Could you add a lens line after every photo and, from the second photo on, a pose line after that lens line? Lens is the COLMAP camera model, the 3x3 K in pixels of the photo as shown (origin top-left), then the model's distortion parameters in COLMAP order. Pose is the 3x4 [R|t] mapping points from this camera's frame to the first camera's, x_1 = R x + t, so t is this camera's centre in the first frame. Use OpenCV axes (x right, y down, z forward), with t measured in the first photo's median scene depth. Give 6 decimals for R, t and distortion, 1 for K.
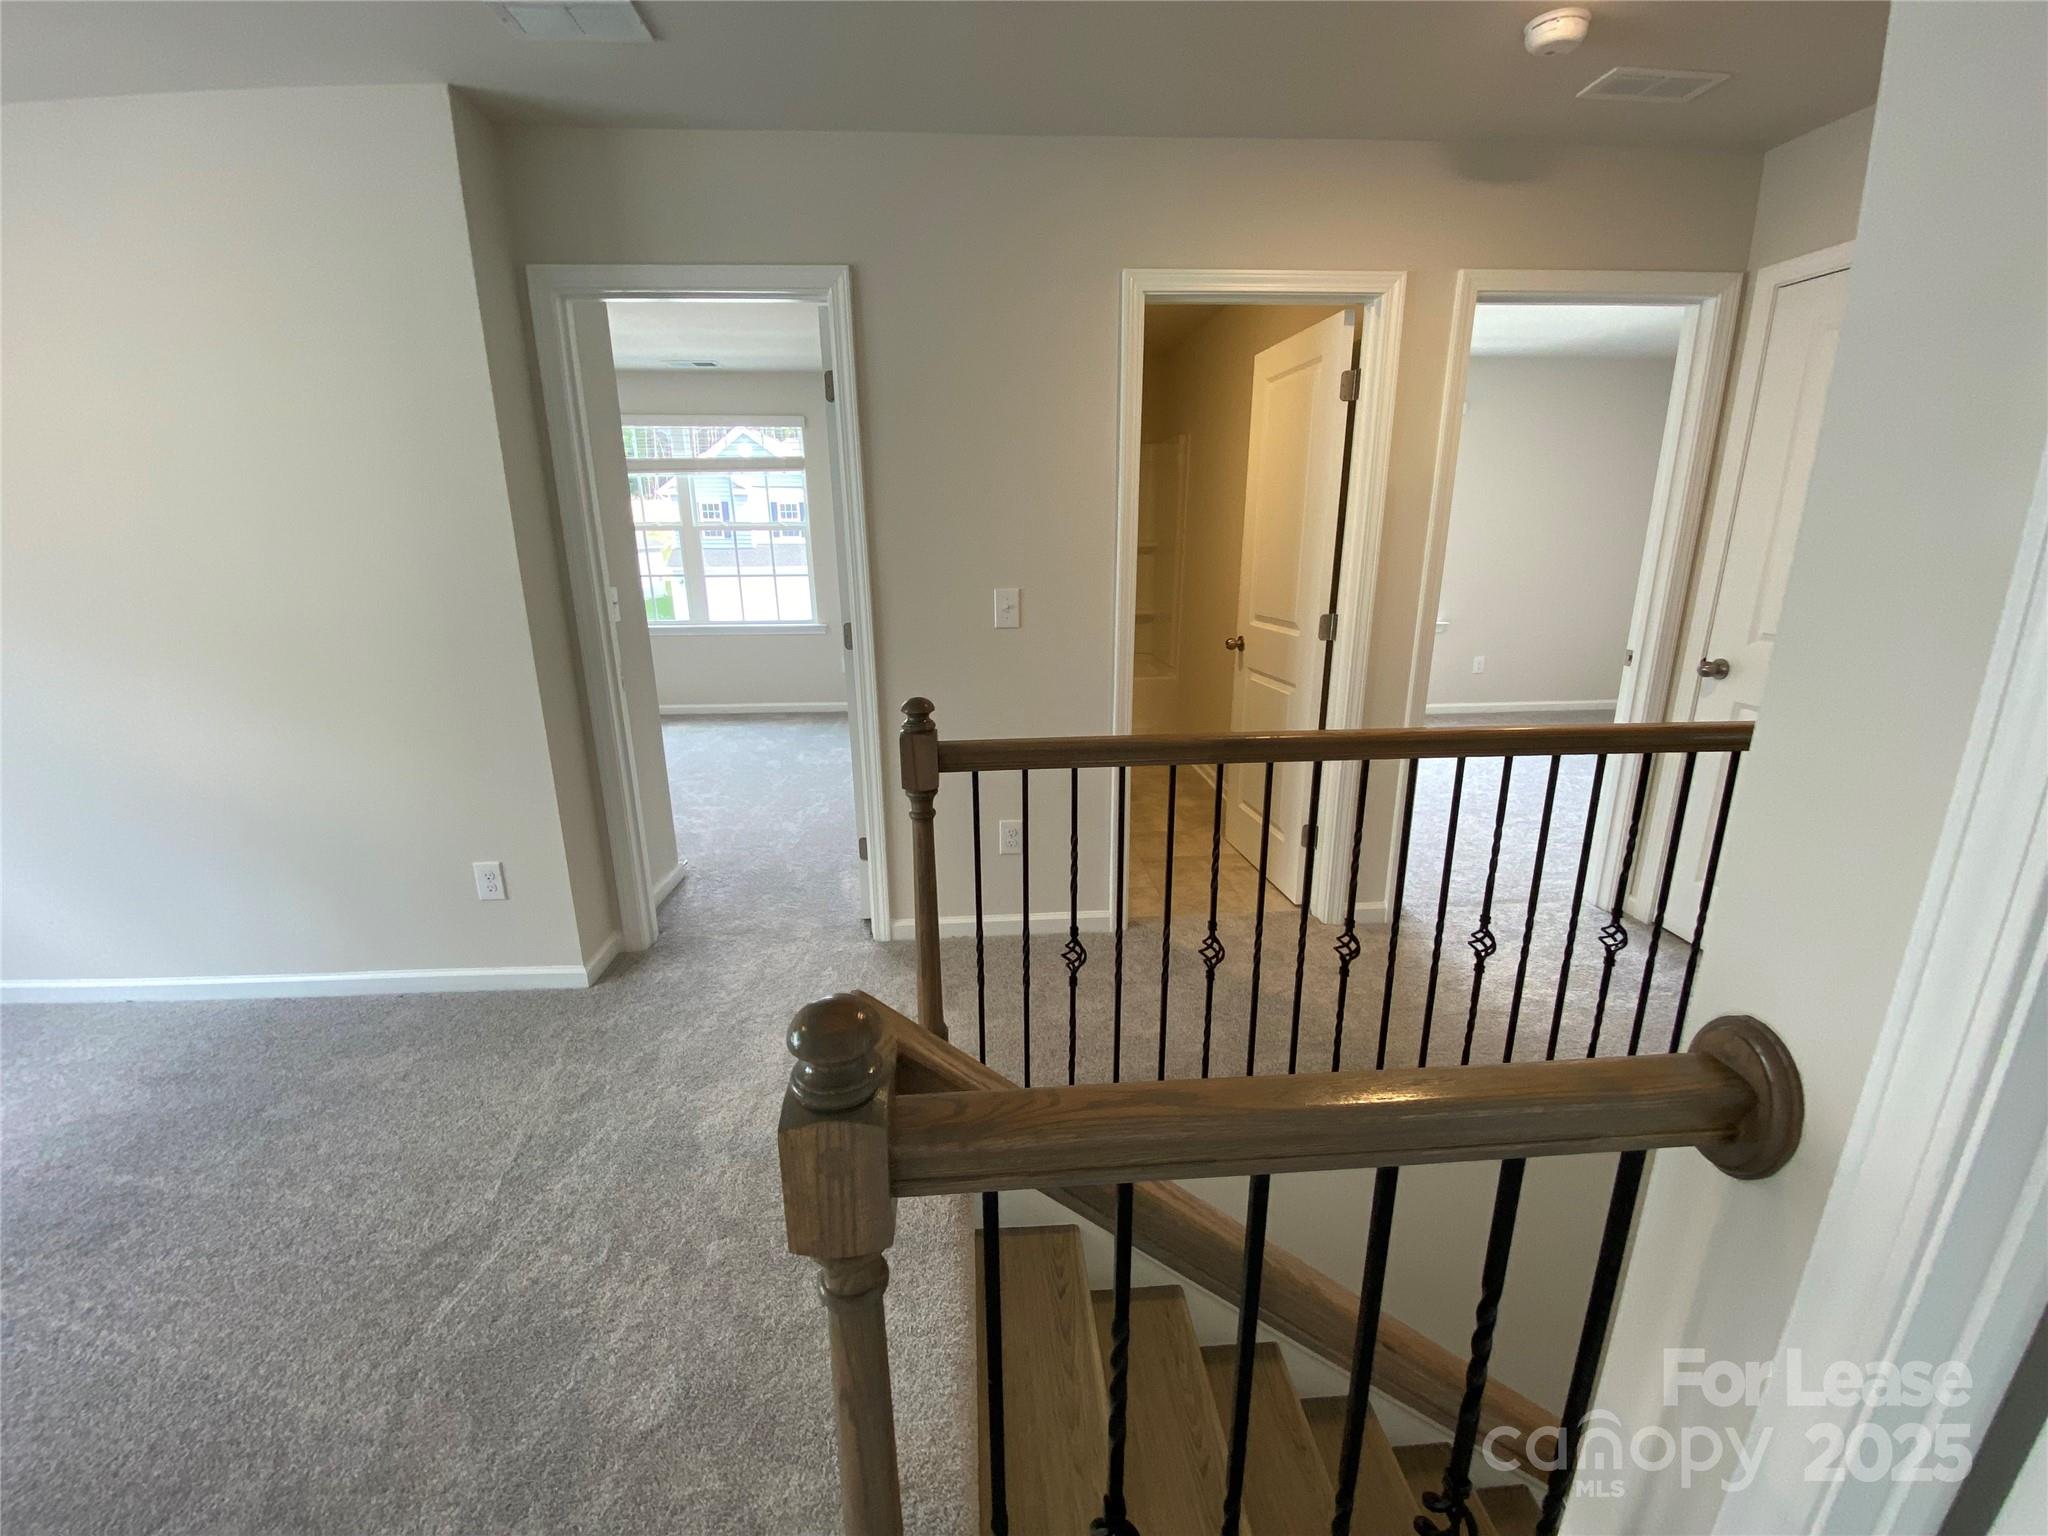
lens RADIAL K [[843.0, 0, 1027.6], [0, 843.0, 754.4], [0, 0, 1]] dist [0.021349, -0.021446]
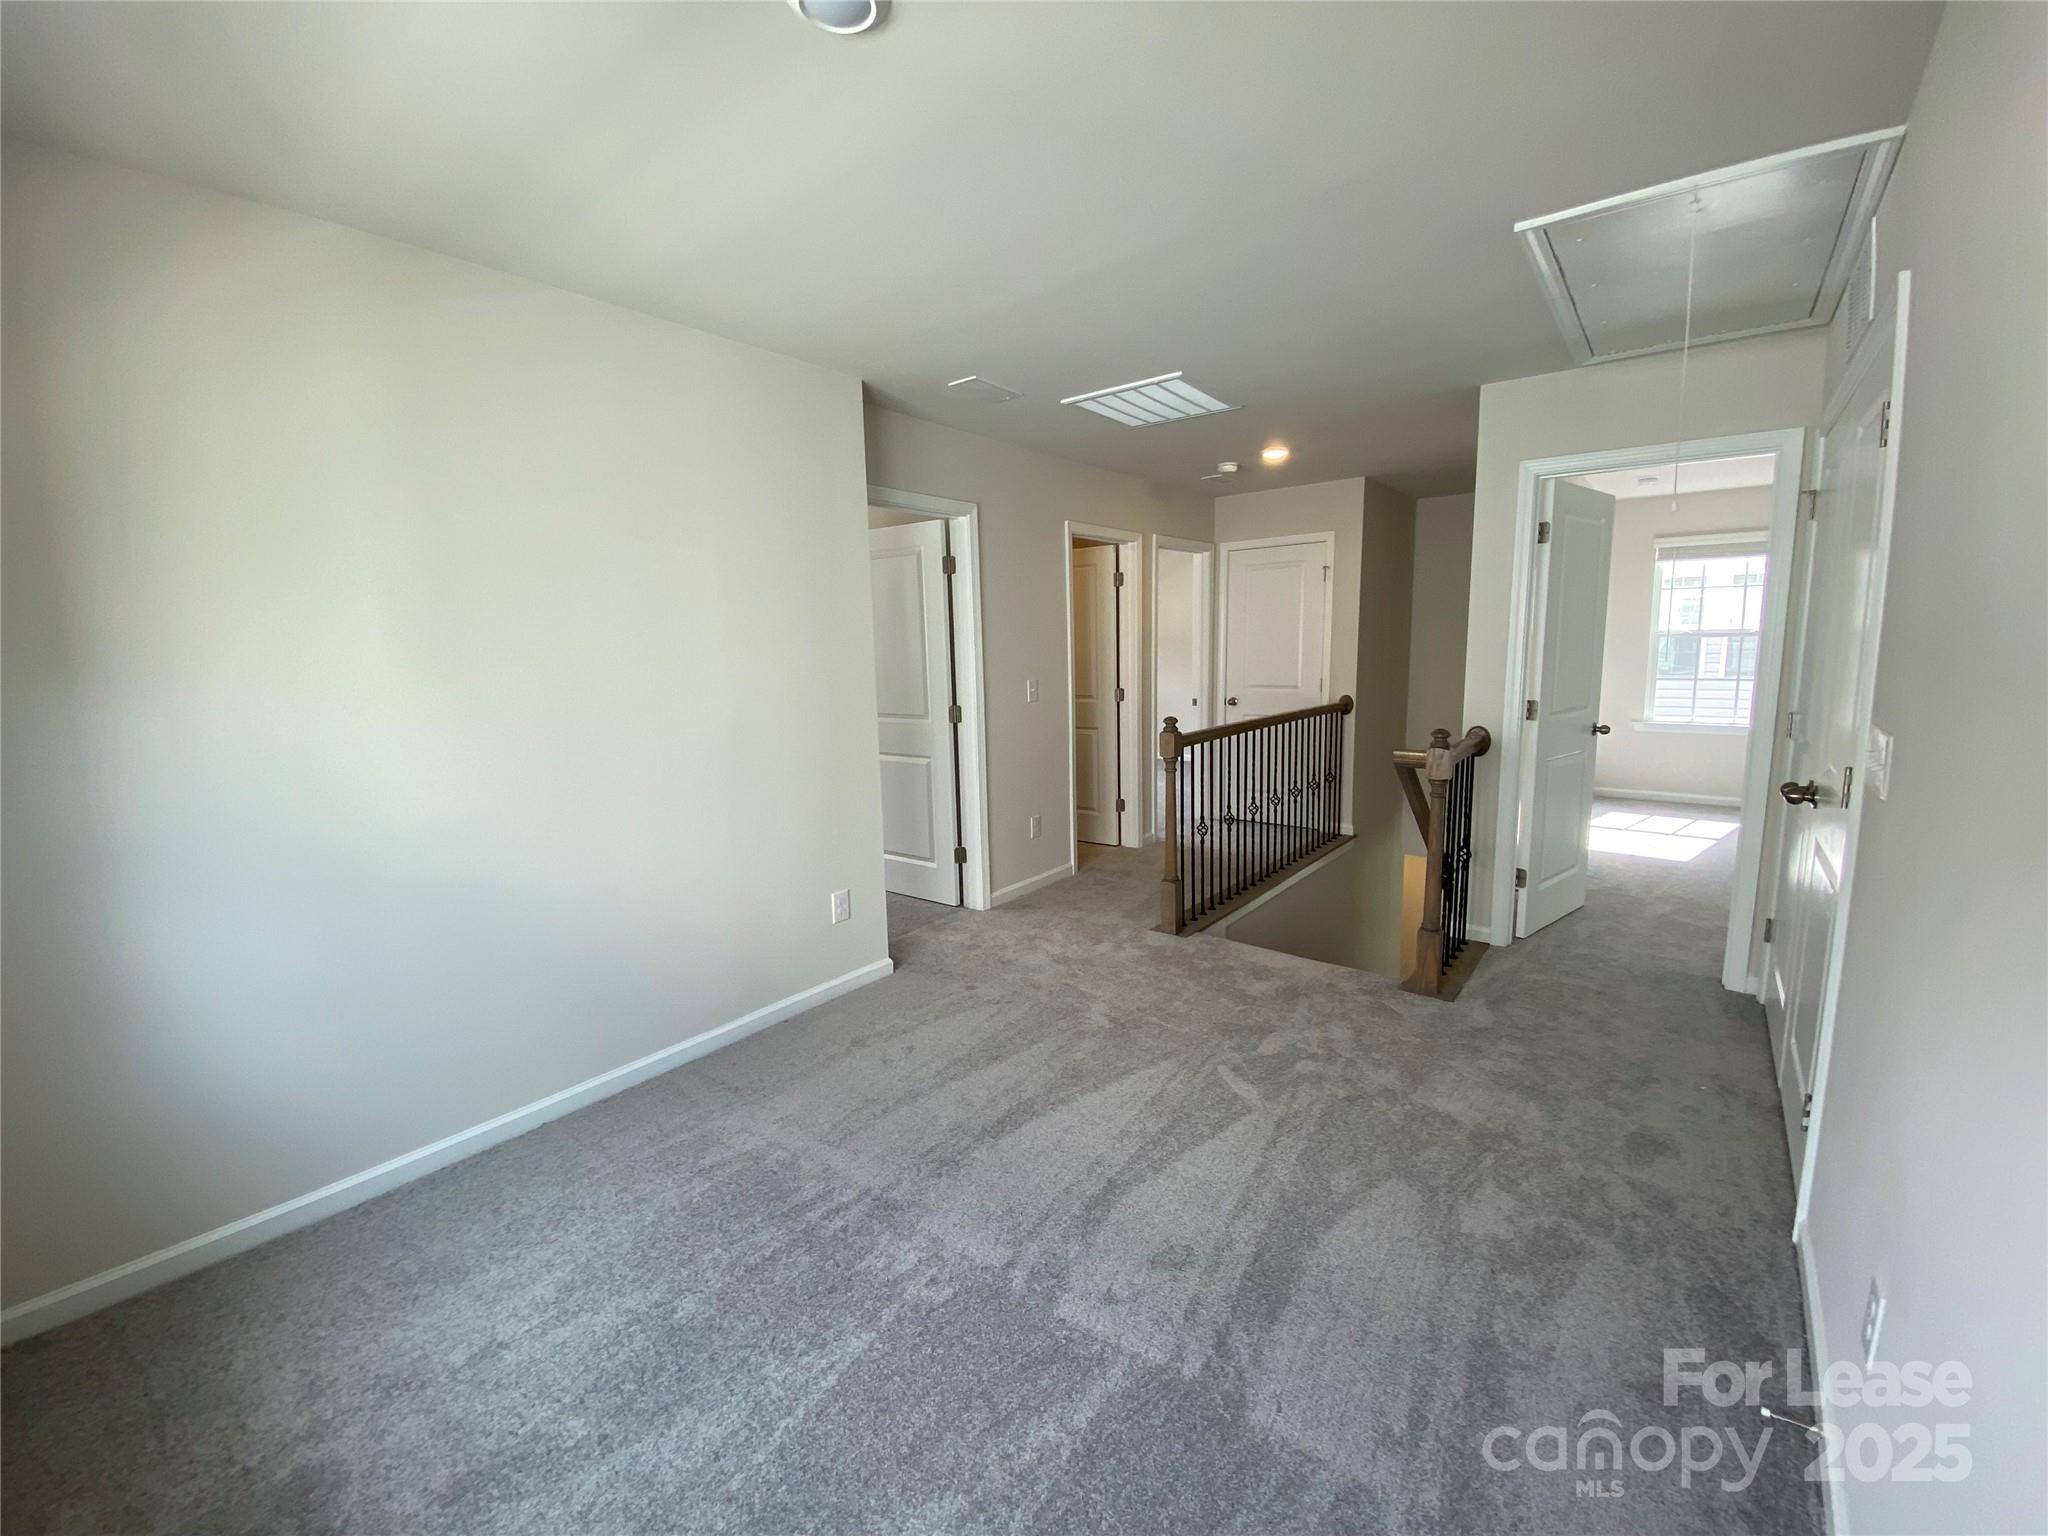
lens RADIAL K [[843.0, 0, 1027.6], [0, 843.0, 754.4], [0, 0, 1]] dist [0.021349, -0.021446]
pose [[0.657754, -0.104441, 0.745957, -1.402493], [0.207414, 0.977168, -0.046076, 0.038926], [-0.724113, 0.185028, 0.664398, -0.141251]]
